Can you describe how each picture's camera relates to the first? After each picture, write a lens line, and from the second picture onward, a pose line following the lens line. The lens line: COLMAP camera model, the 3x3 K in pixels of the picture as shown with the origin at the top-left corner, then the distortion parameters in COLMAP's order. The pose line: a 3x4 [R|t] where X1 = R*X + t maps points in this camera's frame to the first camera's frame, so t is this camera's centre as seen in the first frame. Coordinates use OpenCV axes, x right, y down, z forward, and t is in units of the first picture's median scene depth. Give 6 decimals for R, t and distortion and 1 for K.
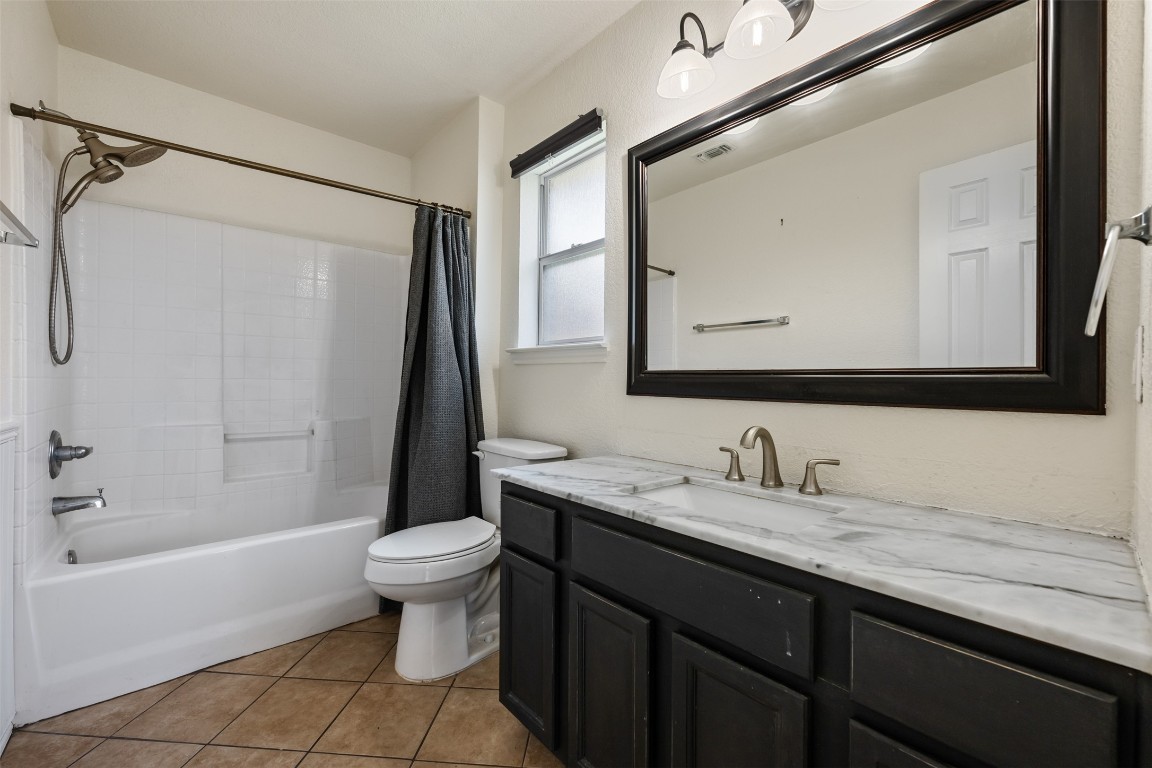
lens RADIAL K [[454.4, 0, 580.7], [0, 454.4, 384.8], [0, 0, 1]] dist [-0.002445, -0.000131]
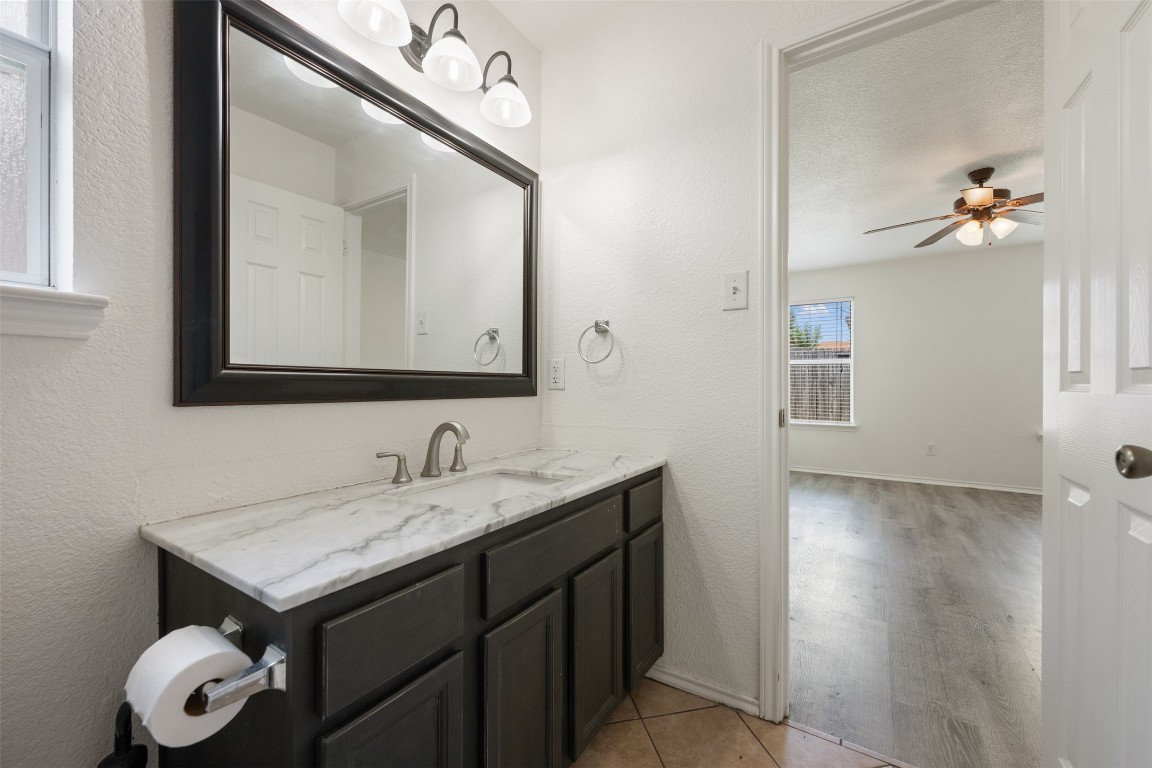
lens RADIAL K [[454.4, 0, 584.8], [0, 454.4, 379.5], [0, 0, 1]] dist [-0.002445, -0.000131]
pose [[-0.259193, -0.006350, 0.965805, -0.809302], [-0.002525, 0.999979, 0.005897, -0.021288], [-0.965822, -0.000910, -0.259204, 1.005633]]
